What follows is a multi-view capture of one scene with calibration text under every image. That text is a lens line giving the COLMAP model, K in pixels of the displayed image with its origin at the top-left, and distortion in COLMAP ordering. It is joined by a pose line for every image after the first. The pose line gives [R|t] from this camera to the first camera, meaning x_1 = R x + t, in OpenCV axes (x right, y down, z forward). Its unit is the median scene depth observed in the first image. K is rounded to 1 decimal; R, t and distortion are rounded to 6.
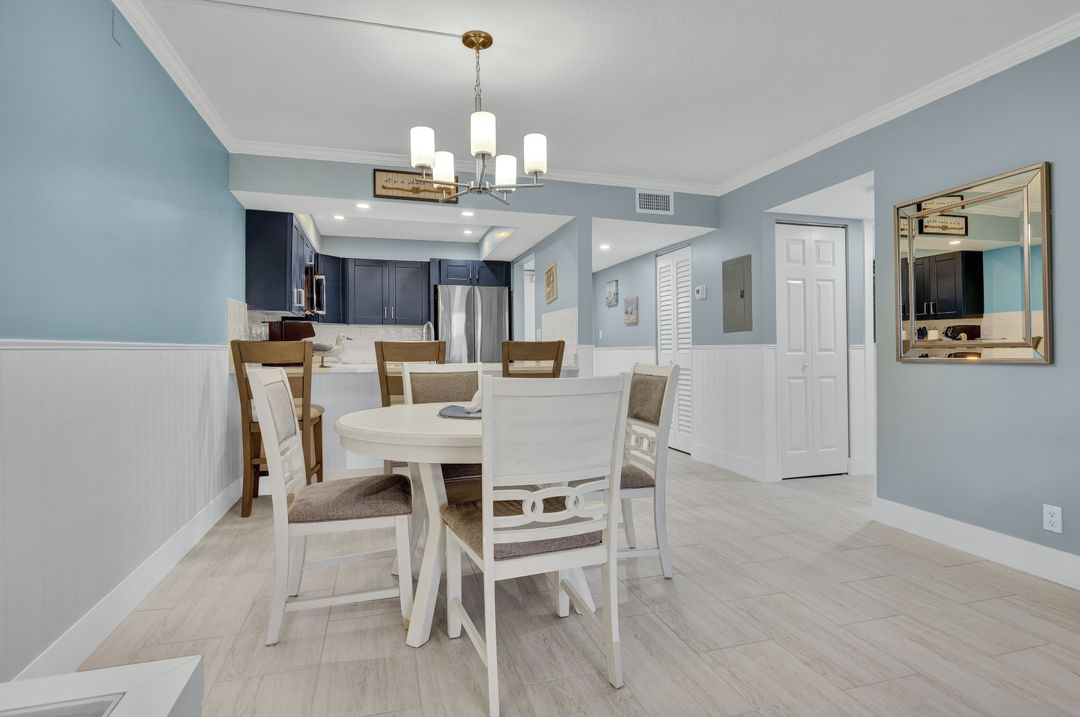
lens RADIAL K [[558.7, 0, 541.6], [0, 558.7, 347.4], [0, 0, 1]] dist [0.005676, -0.000245]
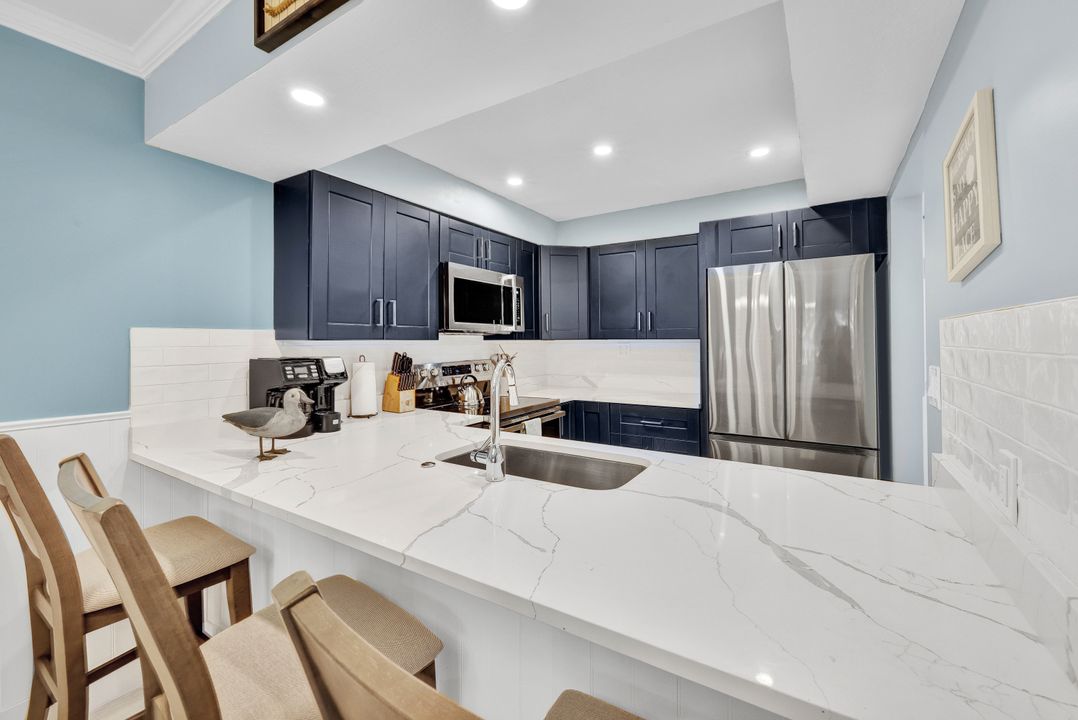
lens RADIAL K [[435.2, 0, 545.3], [0, 435.2, 341.3], [0, 0, 1]] dist [-0.000822, -0.000012]
pose [[0.654255, 0.004734, -0.756259, 0.056254], [0.005831, 0.999919, 0.011303, -0.068515], [0.756251, -0.011805, 0.654175, 0.934441]]
